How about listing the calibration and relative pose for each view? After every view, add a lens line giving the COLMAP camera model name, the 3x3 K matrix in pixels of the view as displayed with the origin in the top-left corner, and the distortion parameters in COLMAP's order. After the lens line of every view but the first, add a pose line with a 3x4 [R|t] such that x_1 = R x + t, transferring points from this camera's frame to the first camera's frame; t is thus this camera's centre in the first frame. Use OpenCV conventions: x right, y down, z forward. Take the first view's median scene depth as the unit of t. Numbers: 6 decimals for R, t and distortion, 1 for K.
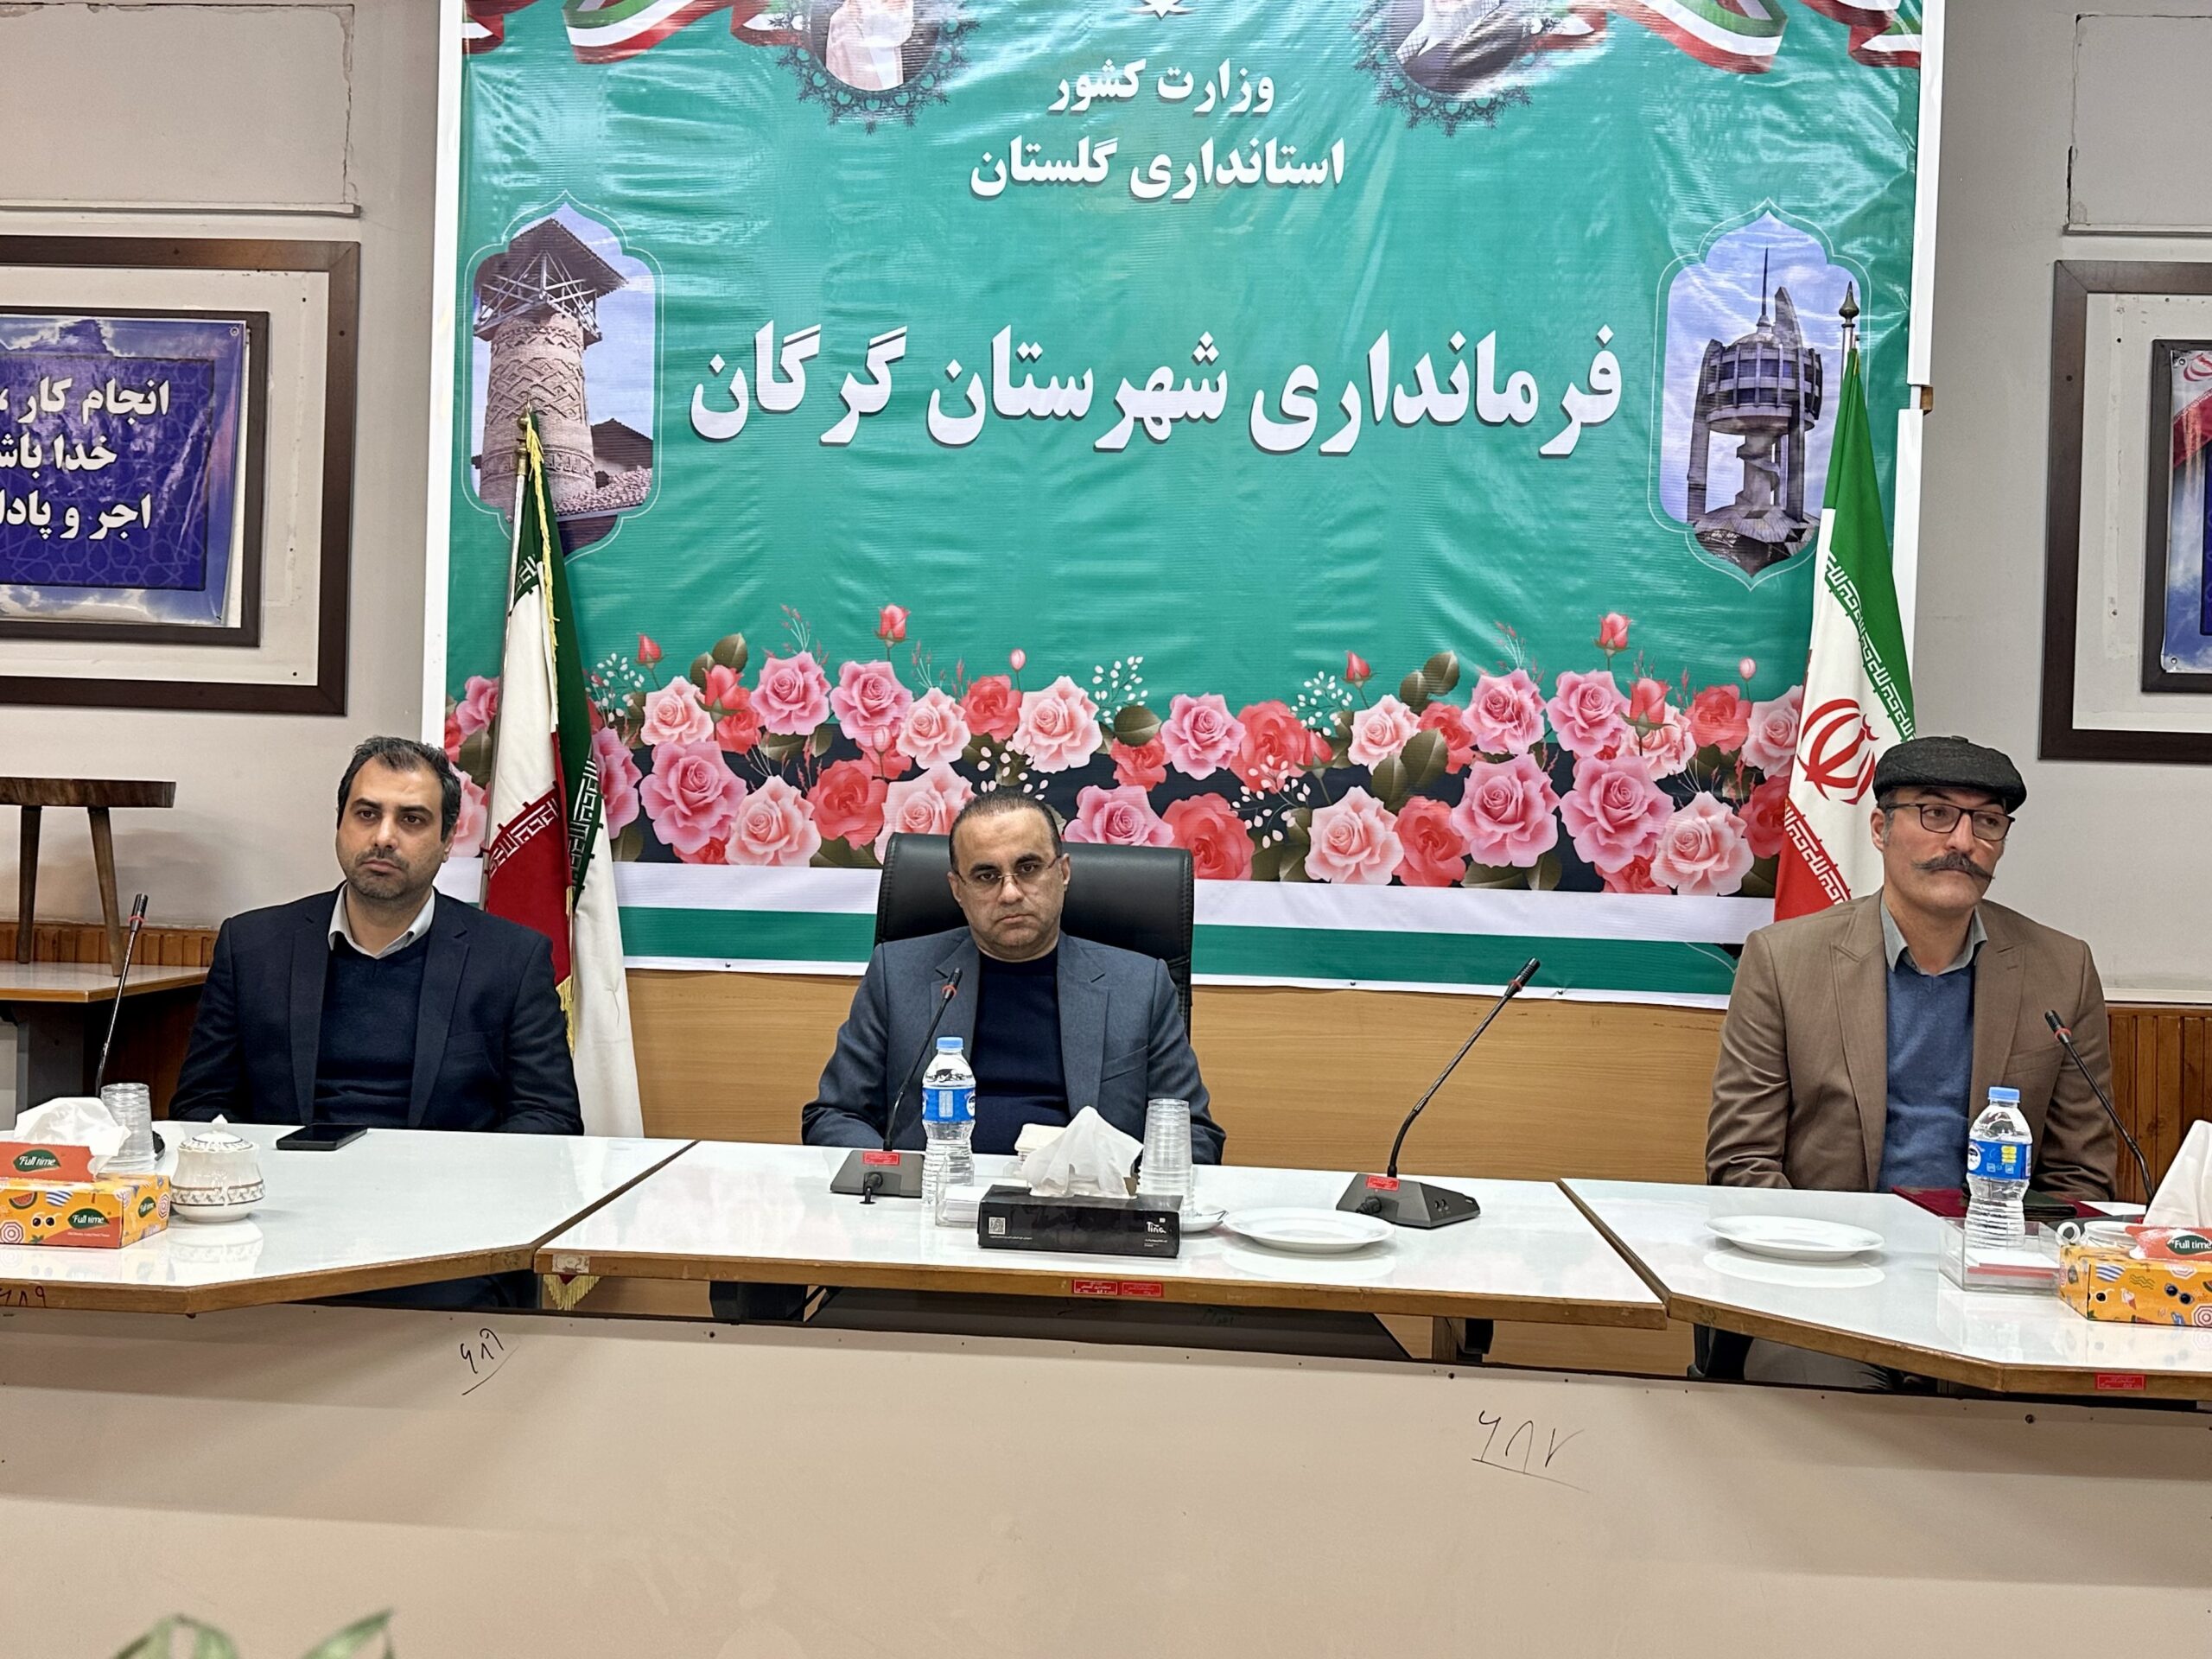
lens RADIAL K [[2227.4, 0, 1113.0], [0, 2227.4, 822.2], [0, 0, 1]] dist [0.229619, -0.490196]
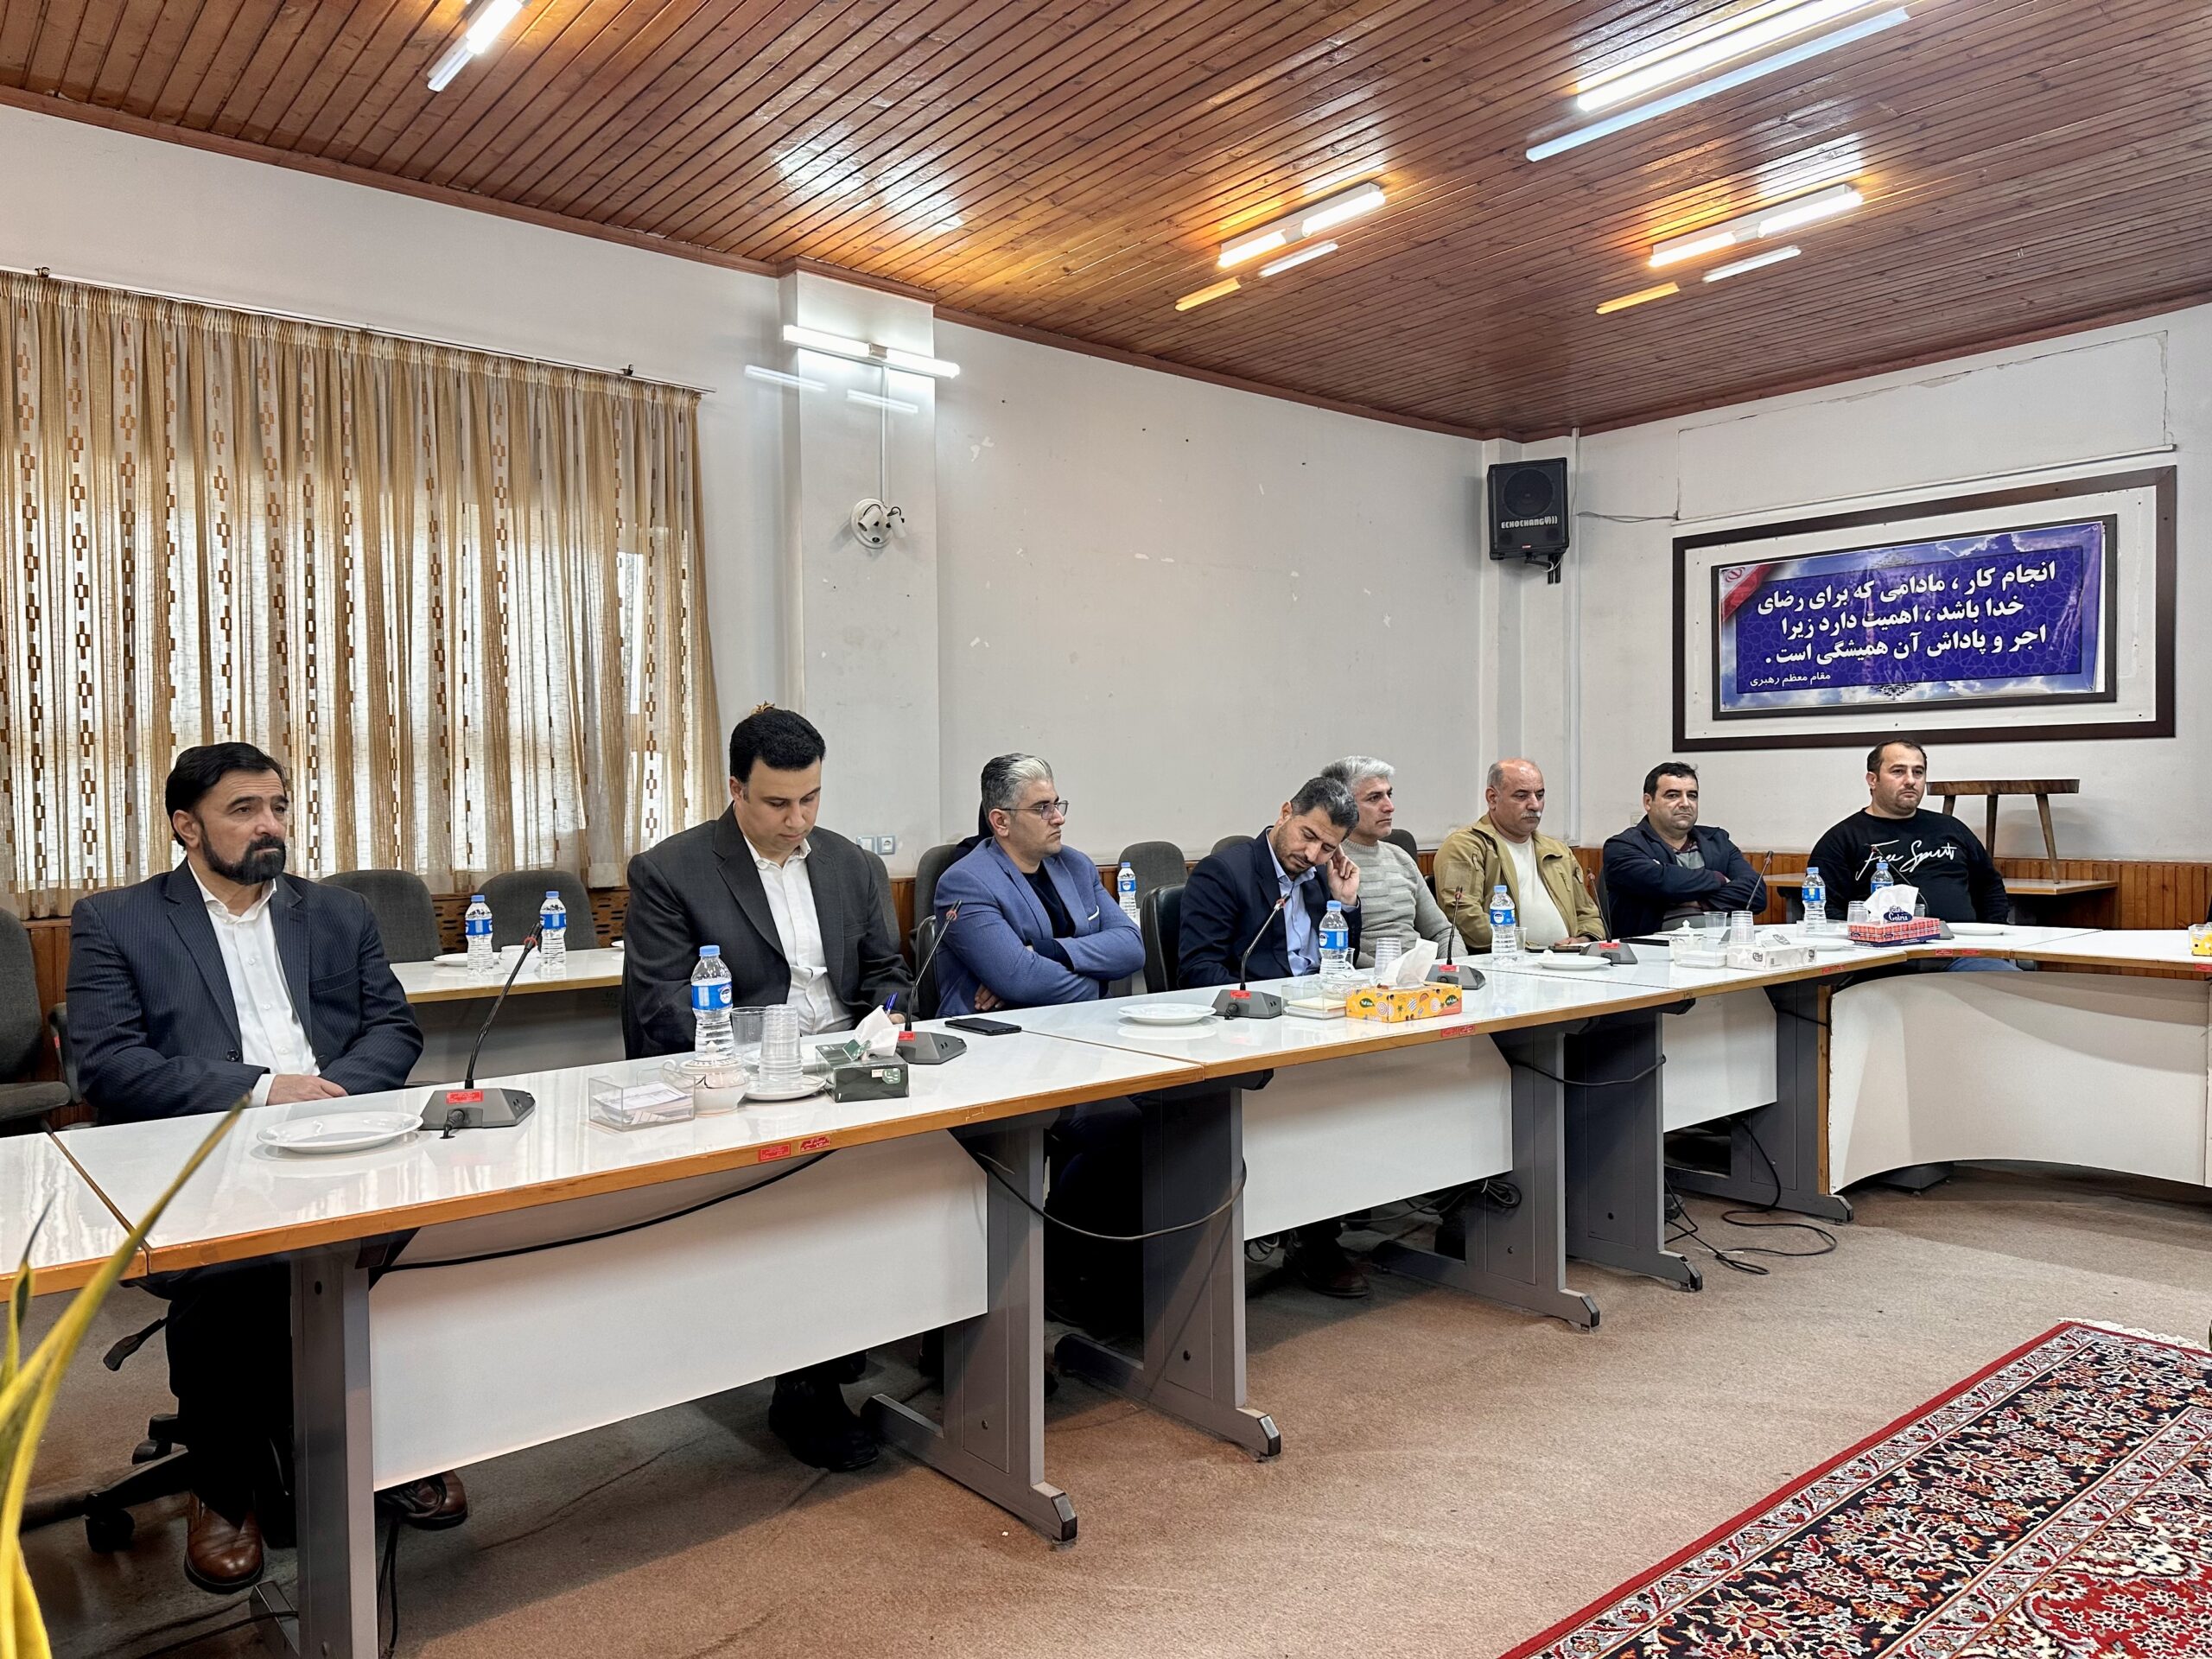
lens RADIAL K [[1554.9, 0, 1132.6], [0, 1554.9, 826.8], [0, 0, 1]] dist [0.052455, -0.056669]
pose [[0.701944, -0.026823, -0.711727, -0.051837], [0.031145, 0.999491, -0.006950, 0.006828], [0.711551, -0.017288, 0.702422, -0.523528]]
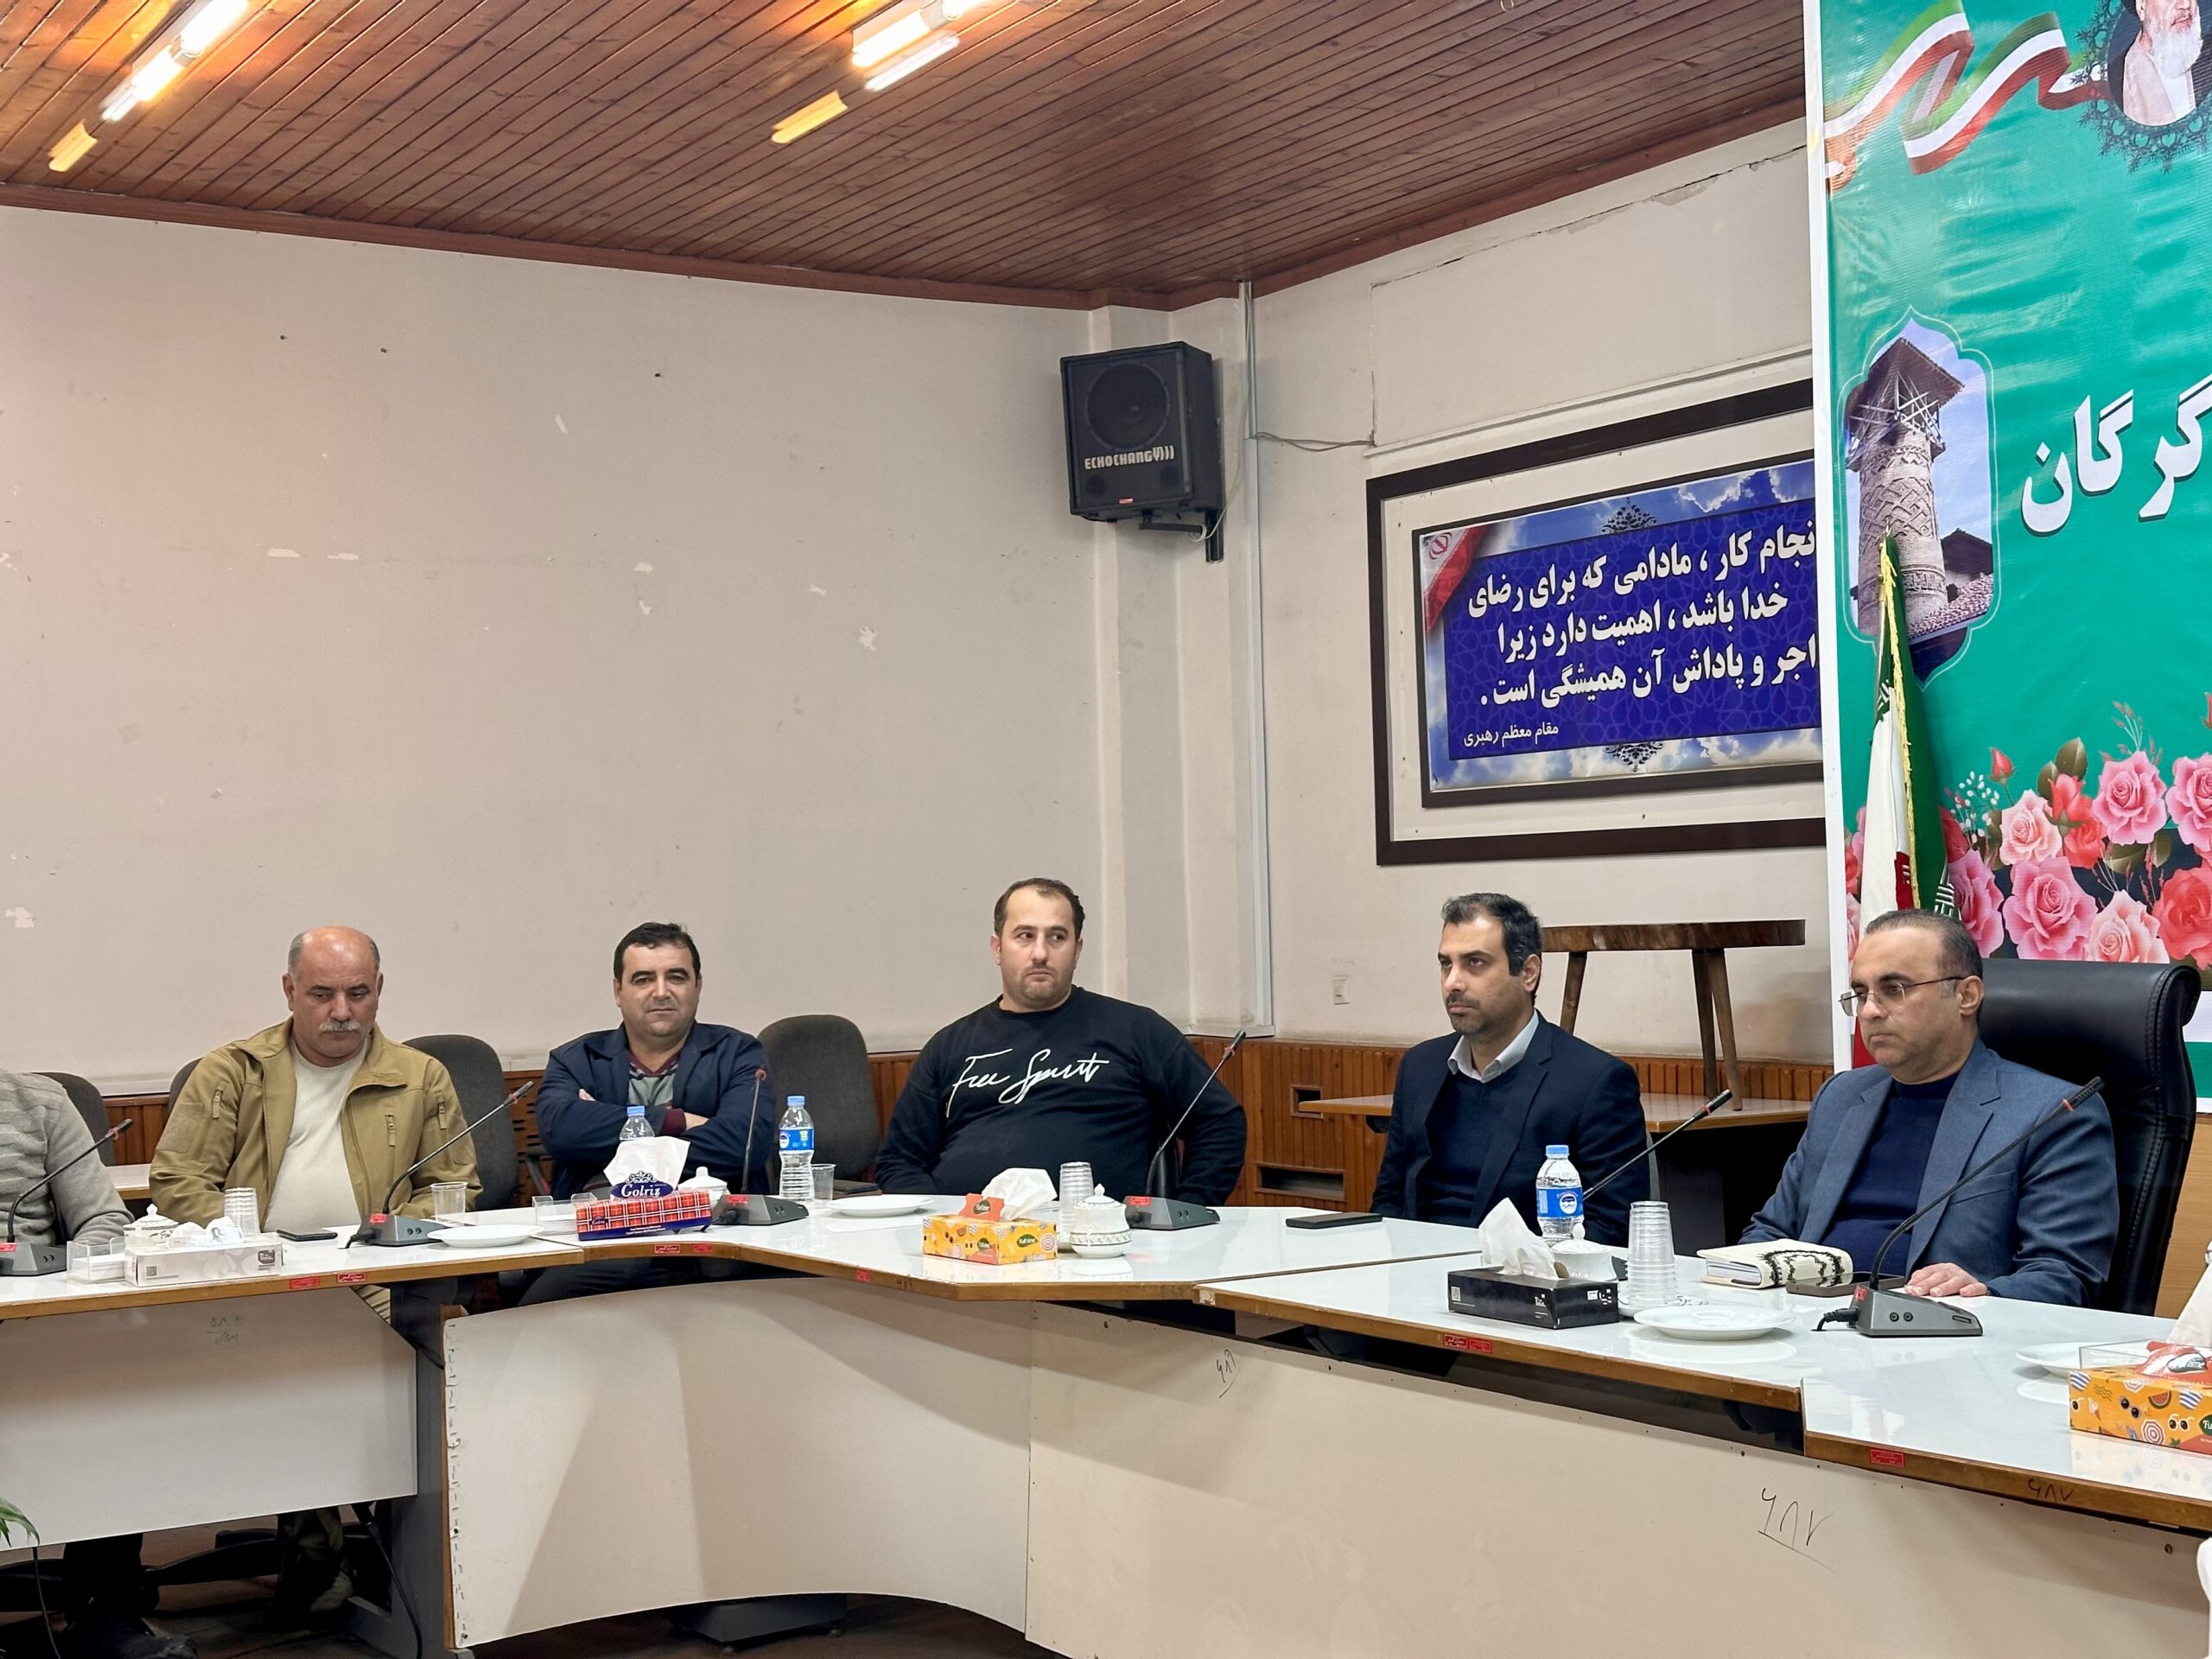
lens RADIAL K [[3046.5, 0, 1101.7], [0, 3046.5, 868.5], [0, 0, 1]] dist [0.225796, -0.545303]
pose [[0.584636, -0.060713, -0.809021, 0.620401], [0.043379, 0.998109, -0.043556, 0.006937], [0.810136, -0.009630, 0.586164, -0.065596]]
